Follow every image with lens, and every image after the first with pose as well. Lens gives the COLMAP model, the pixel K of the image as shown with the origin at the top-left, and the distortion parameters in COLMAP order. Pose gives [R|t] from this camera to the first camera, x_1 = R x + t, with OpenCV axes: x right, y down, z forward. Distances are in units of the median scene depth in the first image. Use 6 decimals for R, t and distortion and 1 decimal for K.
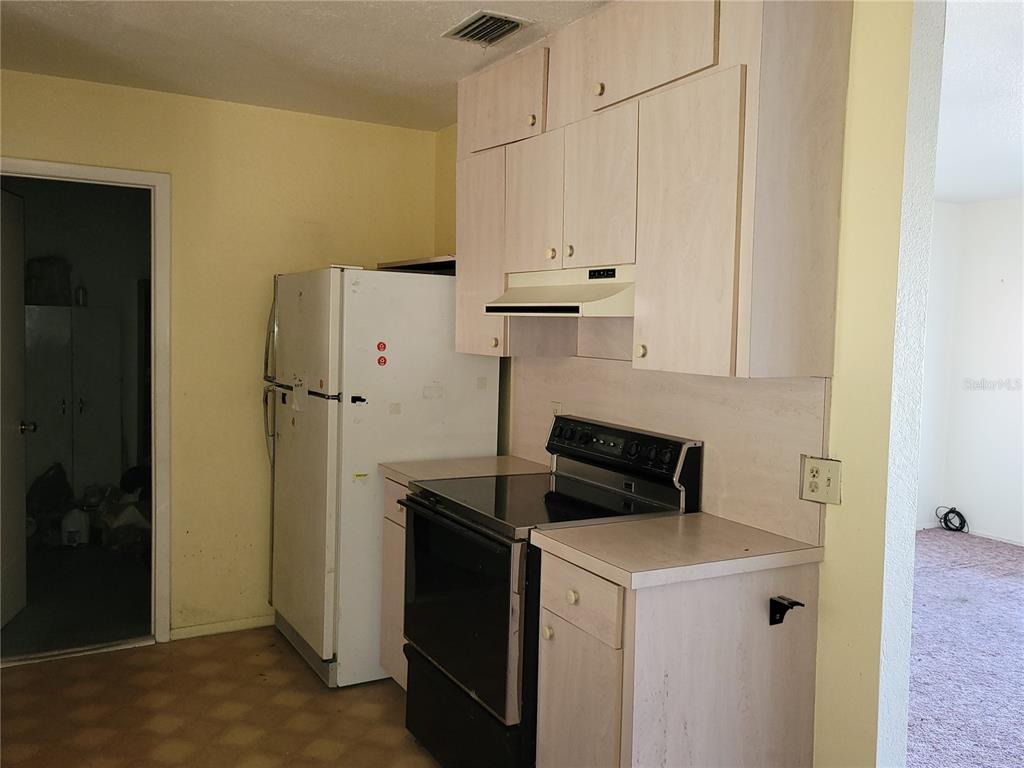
lens RADIAL K [[868.8, 0, 518.9], [0, 868.8, 376.6], [0, 0, 1]] dist [0.048630, -0.034365]
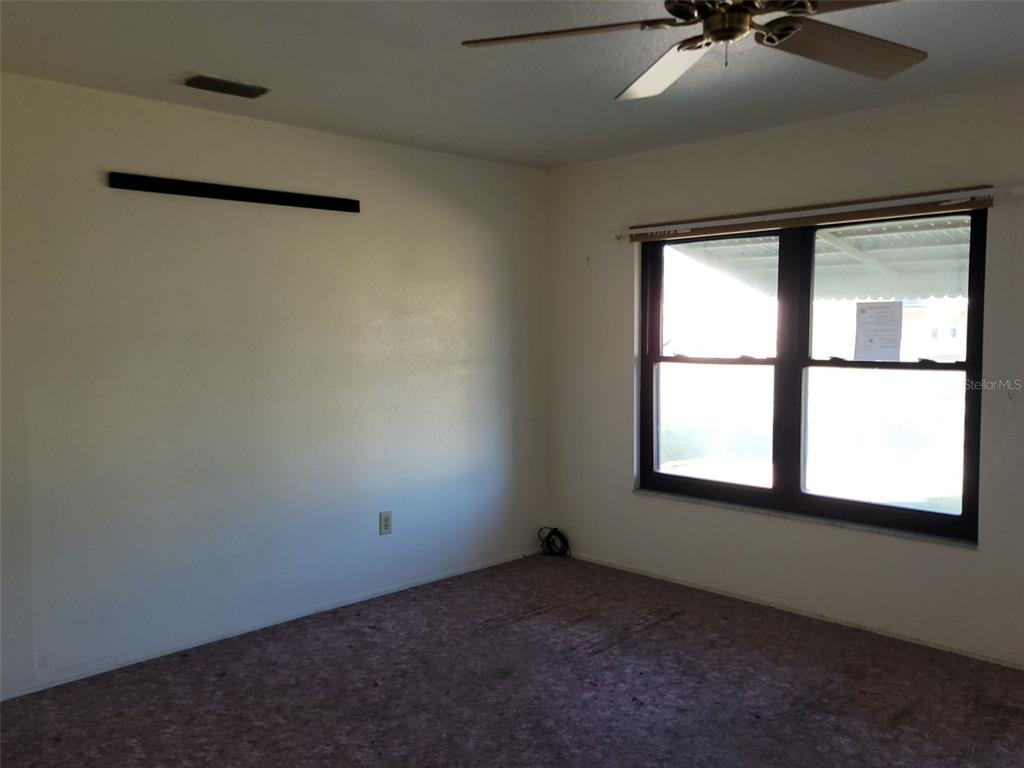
lens RADIAL K [[868.8, 0, 526.5], [0, 868.8, 368.1], [0, 0, 1]] dist [0.048630, -0.034365]
pose [[0.958462, -0.044312, 0.281758, 0.239761], [0.045930, 0.998944, 0.000865, -0.006924], [-0.281499, 0.012112, 0.959485, 0.199650]]
